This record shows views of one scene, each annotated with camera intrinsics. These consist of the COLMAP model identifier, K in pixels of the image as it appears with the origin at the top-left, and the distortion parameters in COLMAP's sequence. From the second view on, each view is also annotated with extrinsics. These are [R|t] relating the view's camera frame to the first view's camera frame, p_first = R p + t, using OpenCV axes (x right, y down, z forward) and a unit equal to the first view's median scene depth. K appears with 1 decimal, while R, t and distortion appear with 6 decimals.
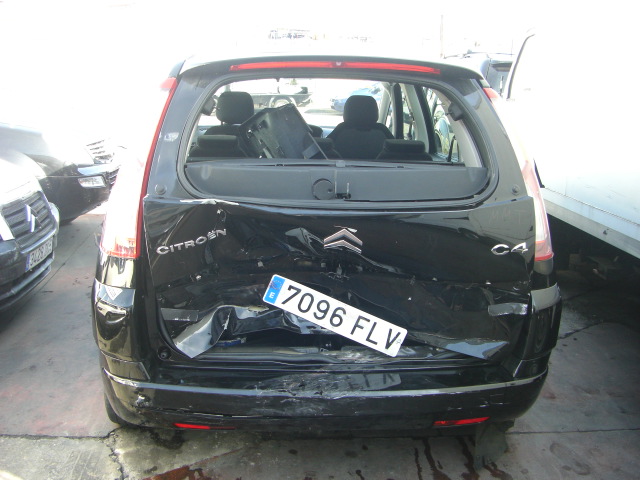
lens RADIAL K [[717.9, 0, 316.9], [0, 717.9, 244.3], [0, 0, 1]] dist [-0.141576, 0.000000]
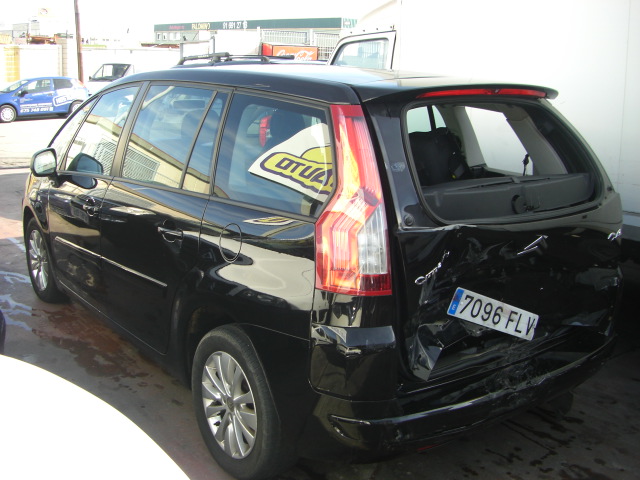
lens RADIAL K [[717.9, 0, 318.5], [0, 717.9, 234.6], [0, 0, 1]] dist [-0.141576, 0.000000]
pose [[0.848932, -0.126746, 0.513078, -0.765818], [0.128352, 0.991196, 0.032487, -0.096718], [-0.512679, 0.038275, 0.857727, 0.186320]]
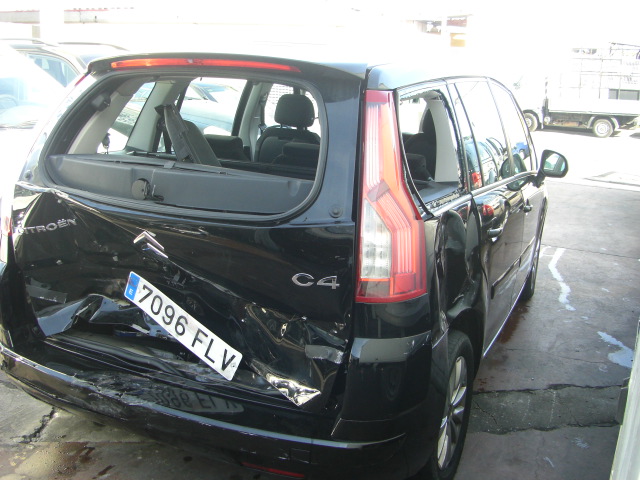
lens RADIAL K [[717.9, 0, 315.5], [0, 717.9, 240.7], [0, 0, 1]] dist [-0.141576, 0.000000]
pose [[0.875427, 0.126407, -0.466528, 0.617629], [-0.136883, 0.990520, 0.011525, -0.046563], [0.463562, 0.053771, 0.884431, 0.236756]]
